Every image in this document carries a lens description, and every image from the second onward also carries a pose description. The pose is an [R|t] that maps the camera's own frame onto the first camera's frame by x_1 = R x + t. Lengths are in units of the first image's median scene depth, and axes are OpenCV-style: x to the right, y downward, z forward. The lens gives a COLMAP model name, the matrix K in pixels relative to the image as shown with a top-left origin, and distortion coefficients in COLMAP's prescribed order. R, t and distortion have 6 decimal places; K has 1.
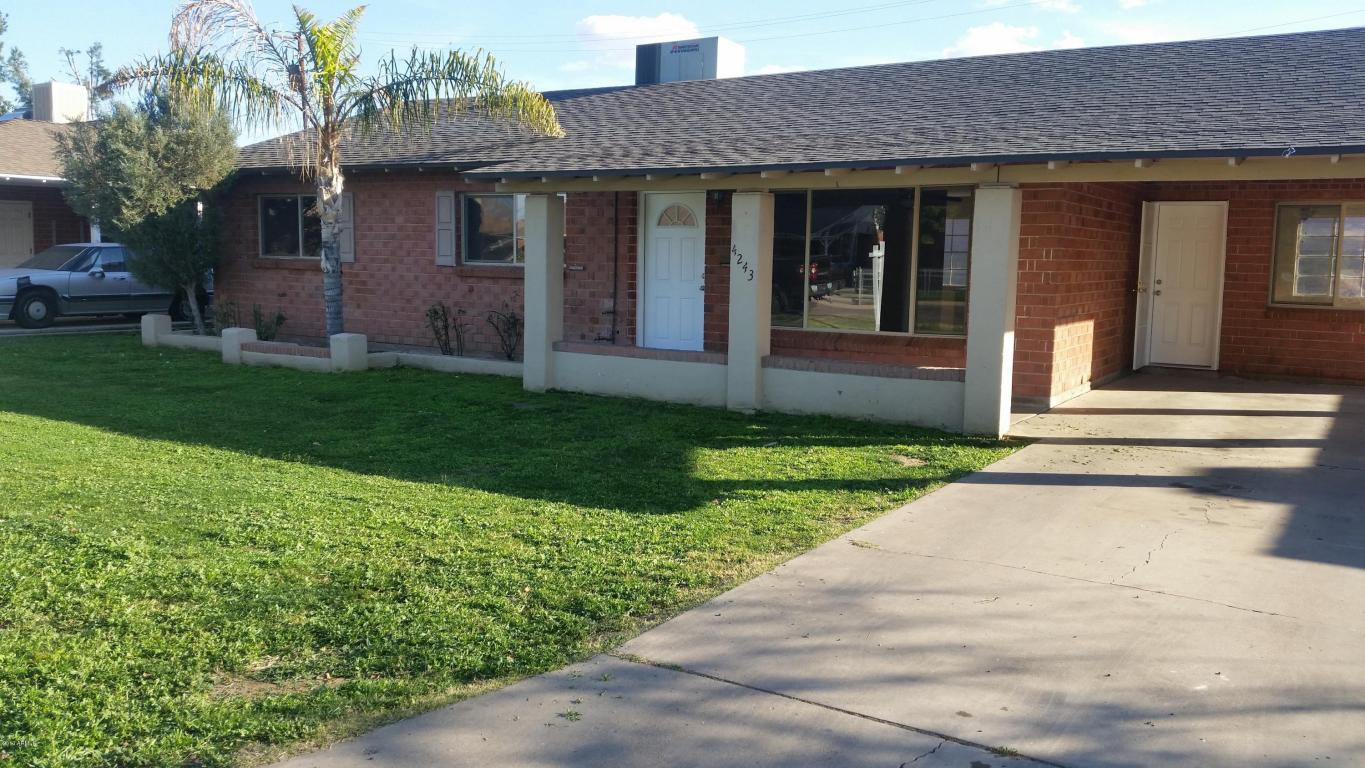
lens RADIAL K [[1101.9, 0, 682.5], [0, 1101.9, 384.0], [0, 0, 1]] dist [0.183852, -0.365431]
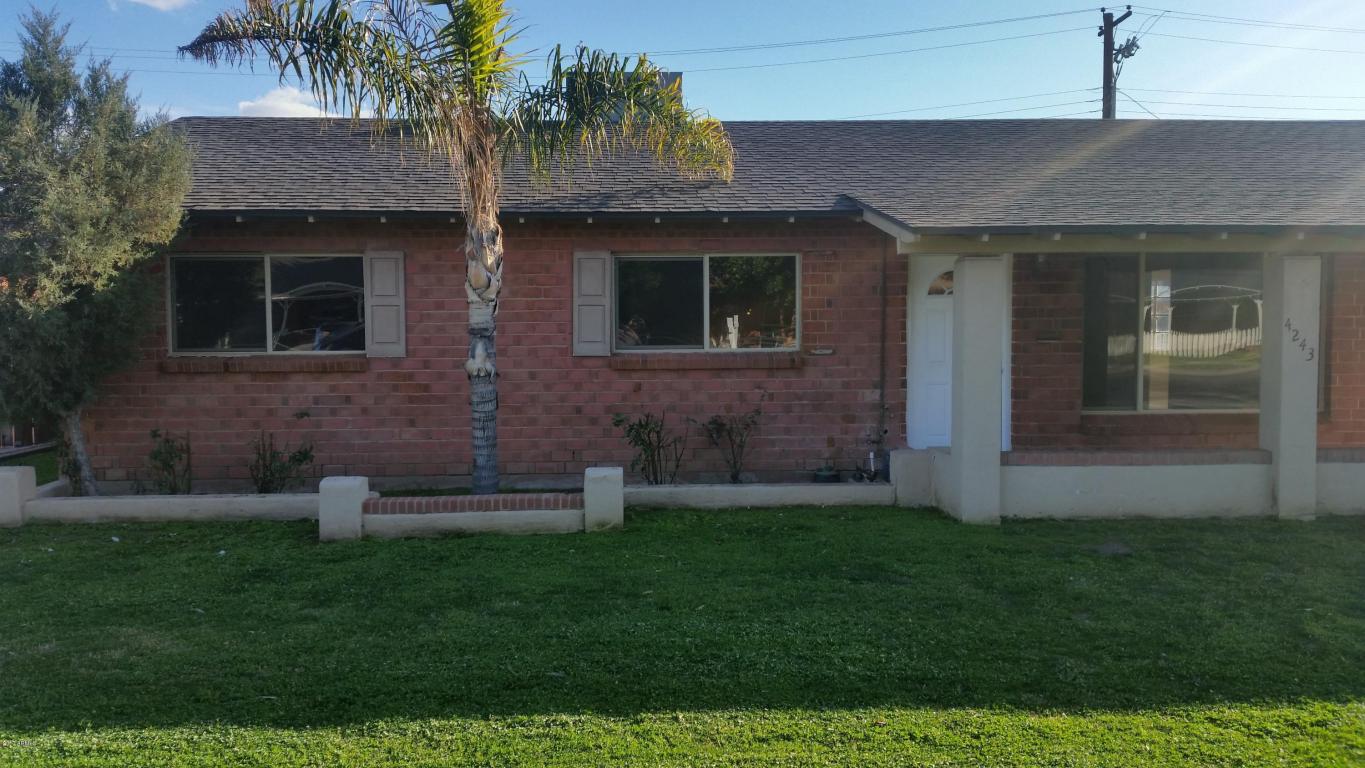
lens RADIAL K [[1112.9, 0, 674.6], [0, 1112.9, 377.6], [0, 0, 1]] dist [0.139226, -0.298013]
pose [[0.827404, -0.050930, 0.559294, -0.577600], [0.085701, 0.995666, -0.036118, -0.064641], [-0.555030, 0.077816, 0.828182, 0.400143]]
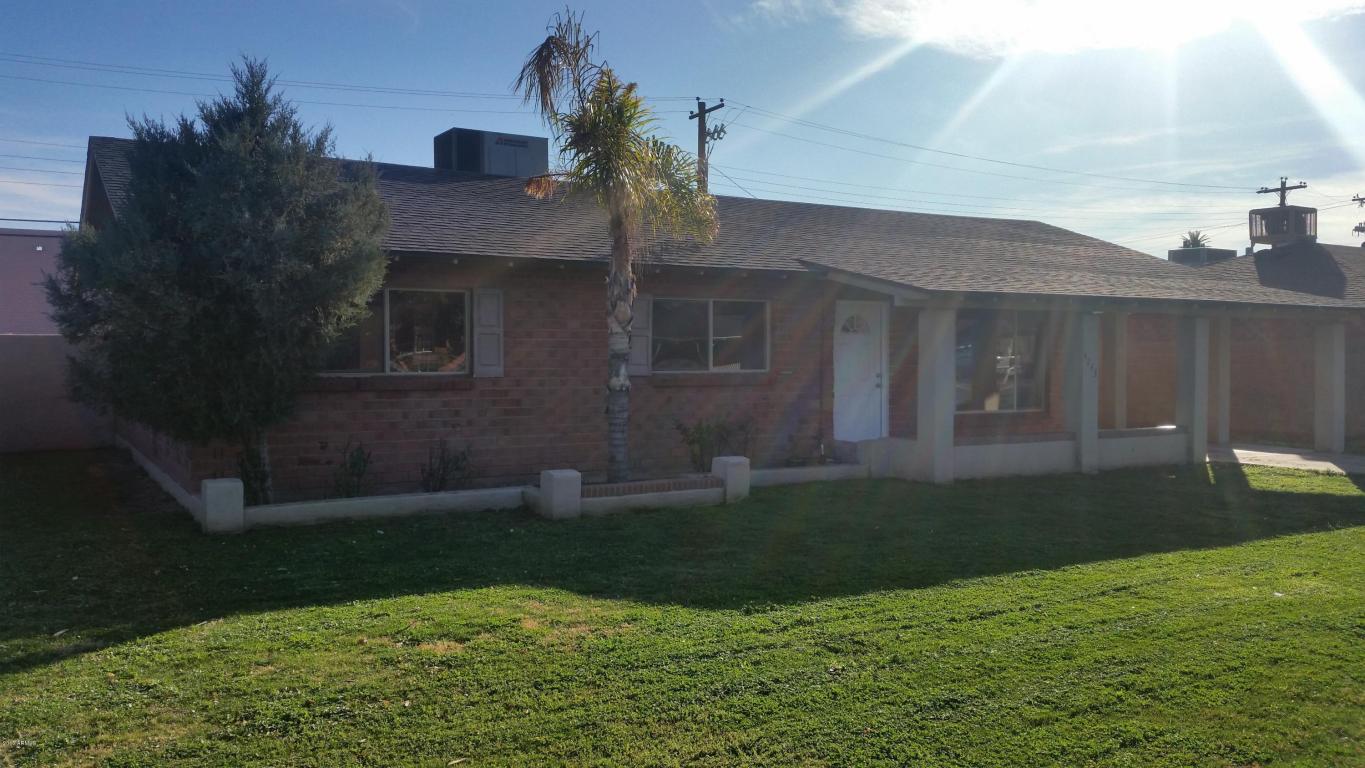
lens RADIAL K [[1112.9, 0, 674.6], [0, 1112.9, 377.6], [0, 0, 1]] dist [0.139226, -0.298013]
pose [[0.466440, -0.036456, 0.883801, -1.013702], [0.107637, 0.994065, -0.015803, -0.090094], [-0.877979, 0.102501, 0.467596, 0.571602]]
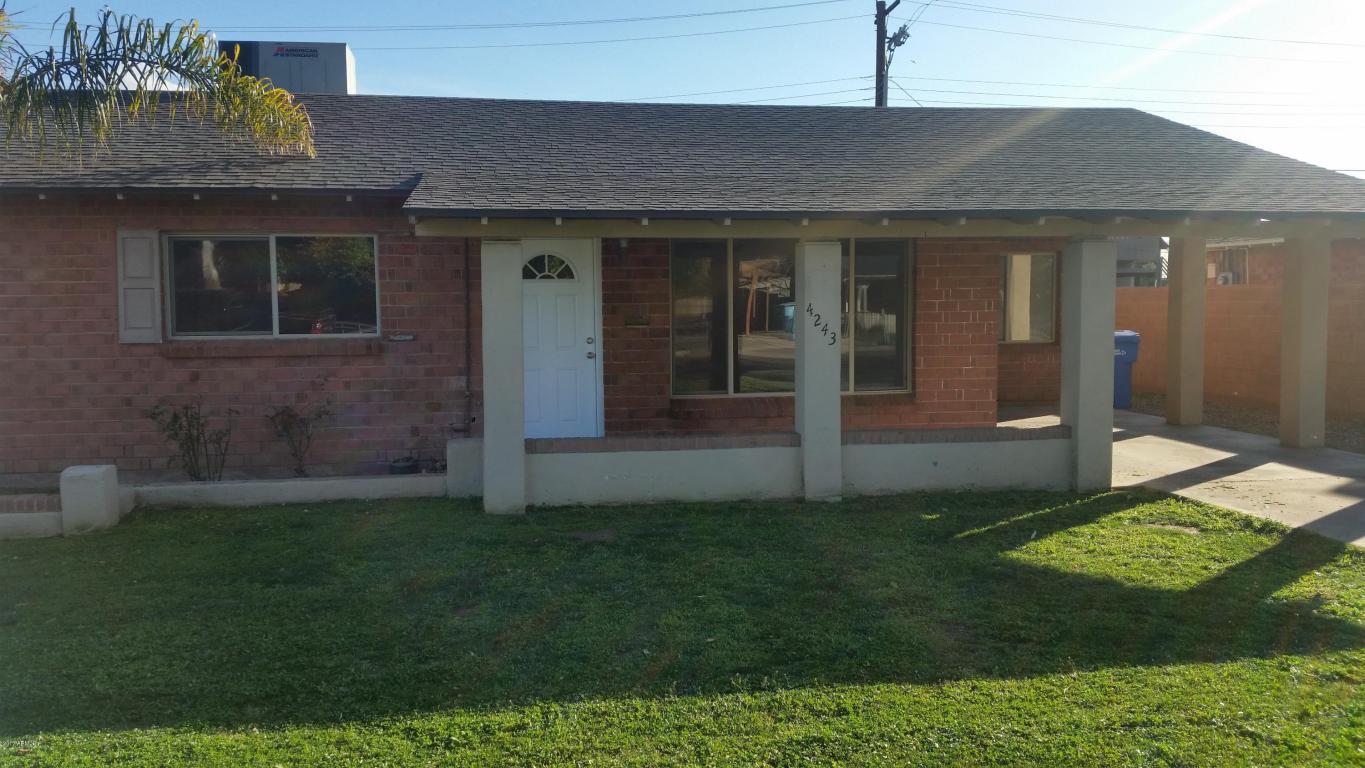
lens RADIAL K [[1101.9, 0, 682.5], [0, 1101.9, 384.0], [0, 0, 1]] dist [0.183852, -0.365431]
pose [[0.759929, -0.071440, 0.646069, -0.409695], [0.097530, 0.995222, -0.004671, -0.050234], [-0.642648, 0.066561, 0.763265, 0.304632]]
